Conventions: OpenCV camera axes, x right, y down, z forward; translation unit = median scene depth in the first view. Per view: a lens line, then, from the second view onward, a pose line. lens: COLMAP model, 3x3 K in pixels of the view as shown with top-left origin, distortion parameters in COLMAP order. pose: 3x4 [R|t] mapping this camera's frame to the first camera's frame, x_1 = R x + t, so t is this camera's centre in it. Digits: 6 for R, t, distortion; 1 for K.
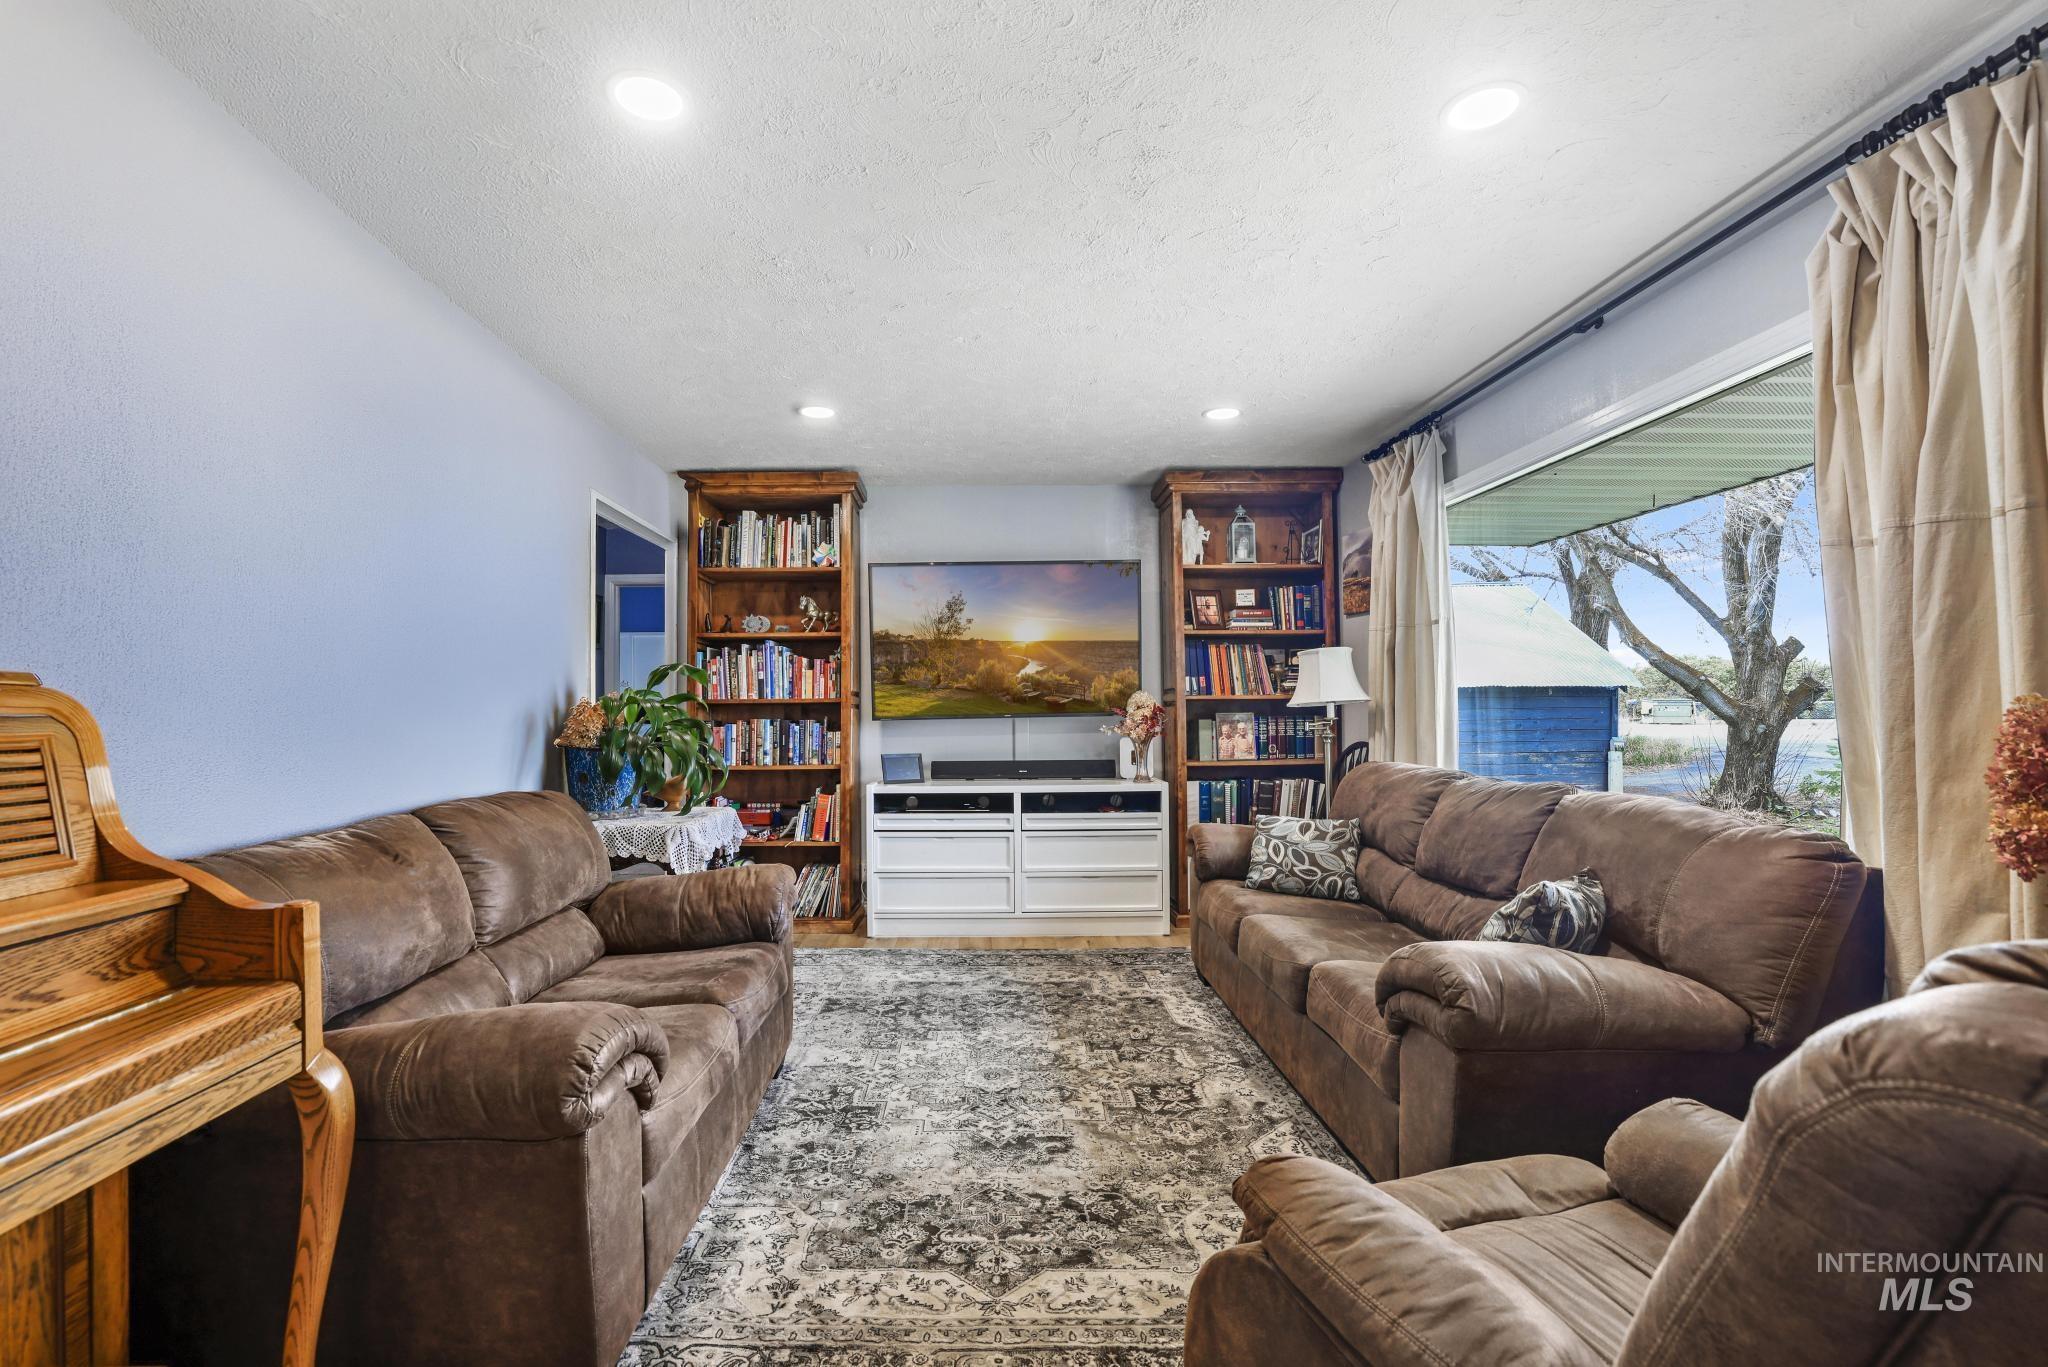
lens RADIAL K [[921.1, 0, 1003.8], [0, 921.1, 689.7], [0, 0, 1]] dist [-0.013362, 0.001740]
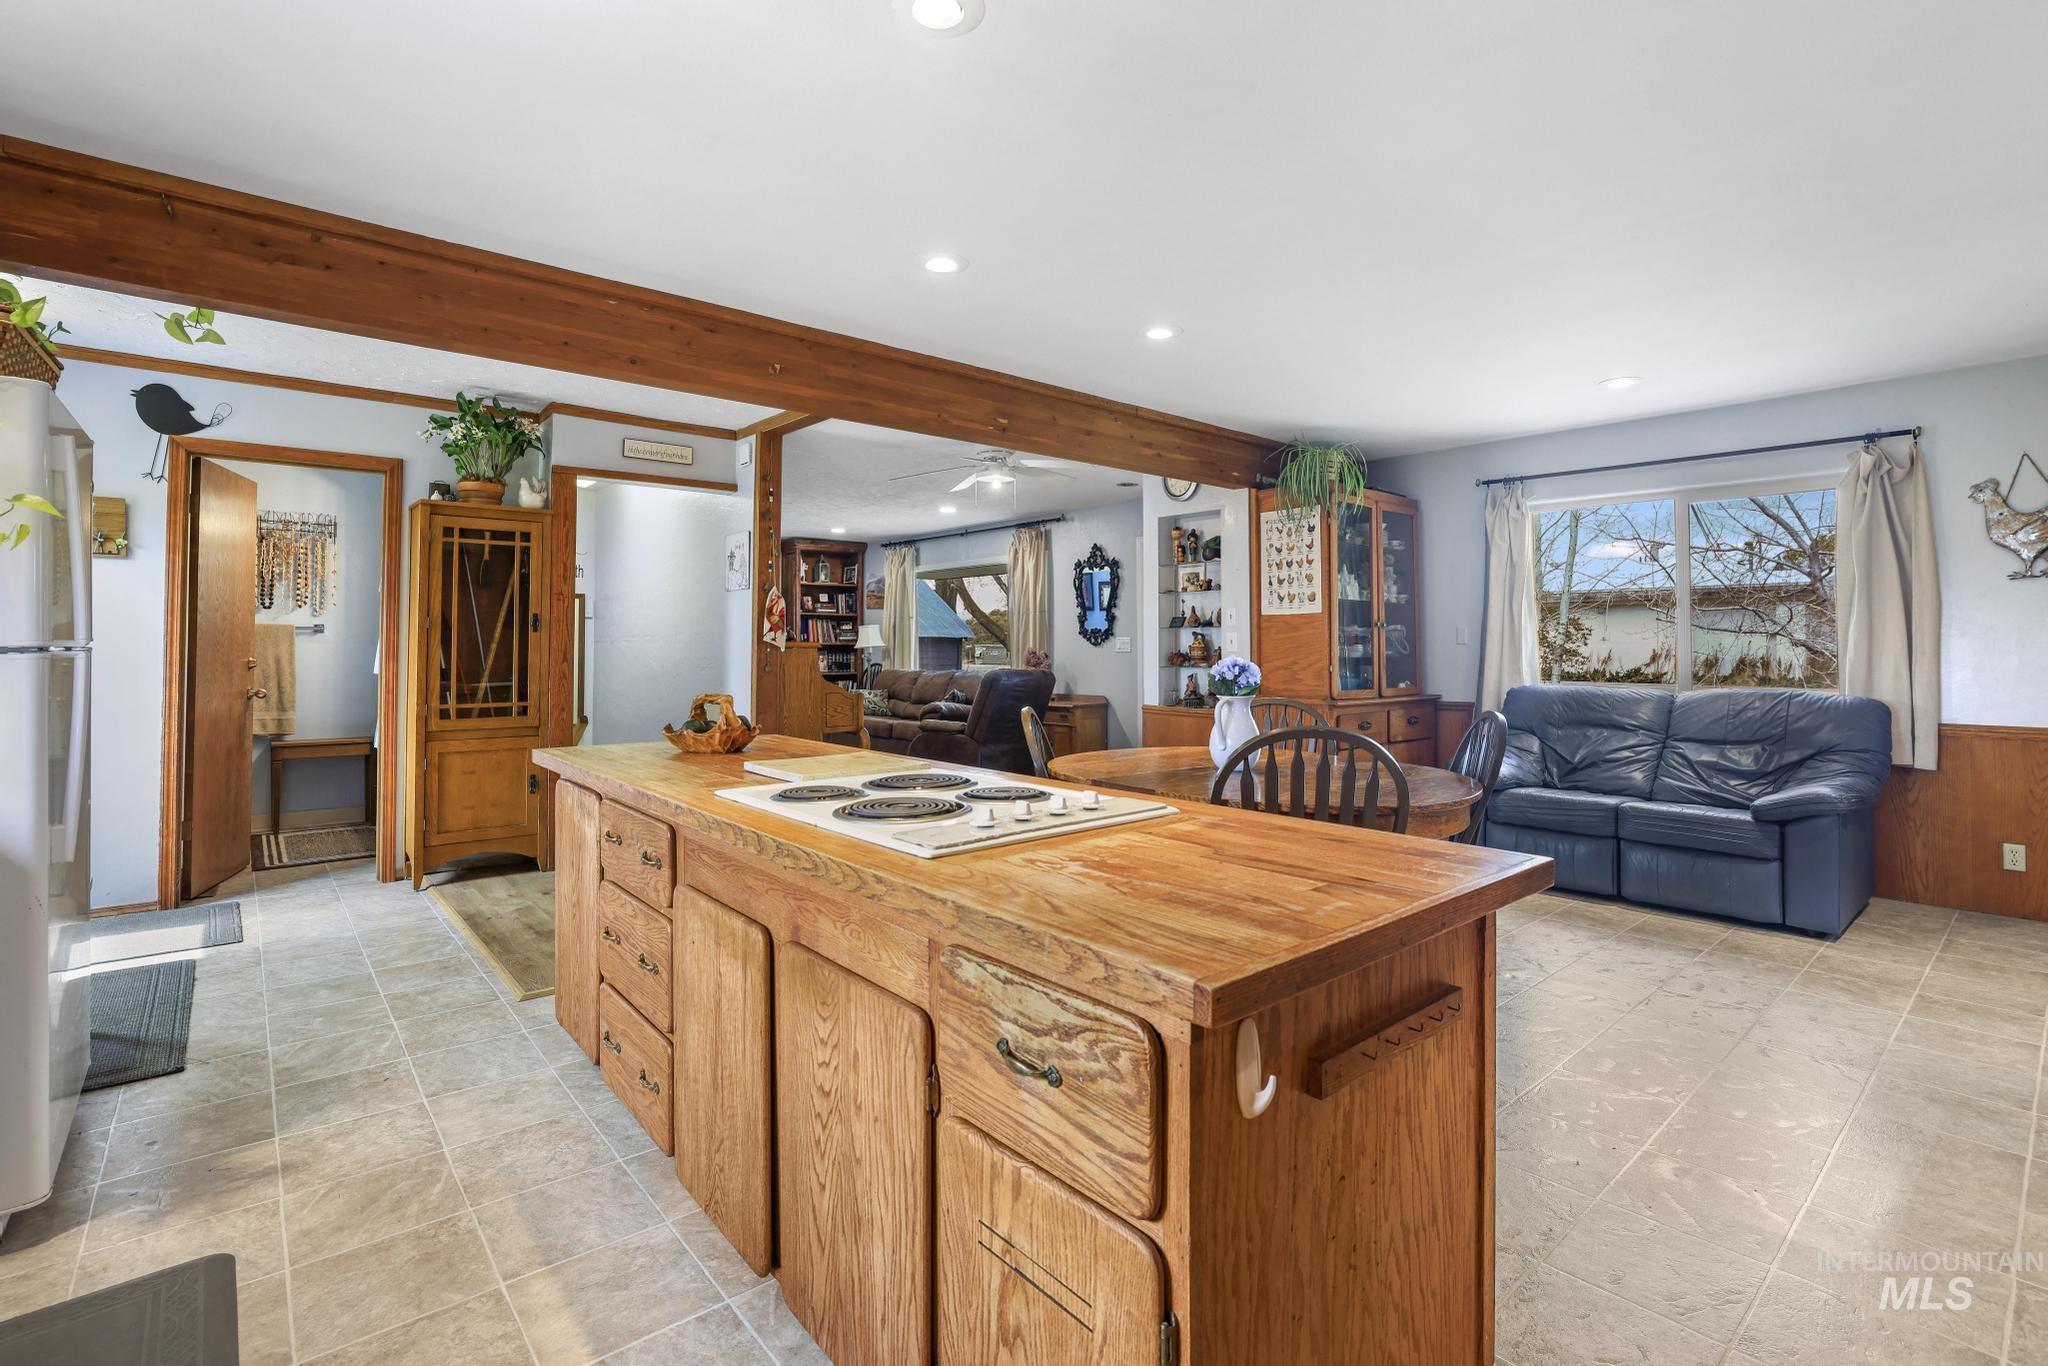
lens RADIAL K [[921.1, 0, 1044.9], [0, 921.1, 620.1], [0, 0, 1]] dist [-0.013362, 0.001740]
pose [[0.775017, 0.023335, 0.631510, -0.730301], [-0.014145, 0.999708, -0.019580, -0.013147], [-0.631783, 0.006242, 0.775120, -1.051429]]
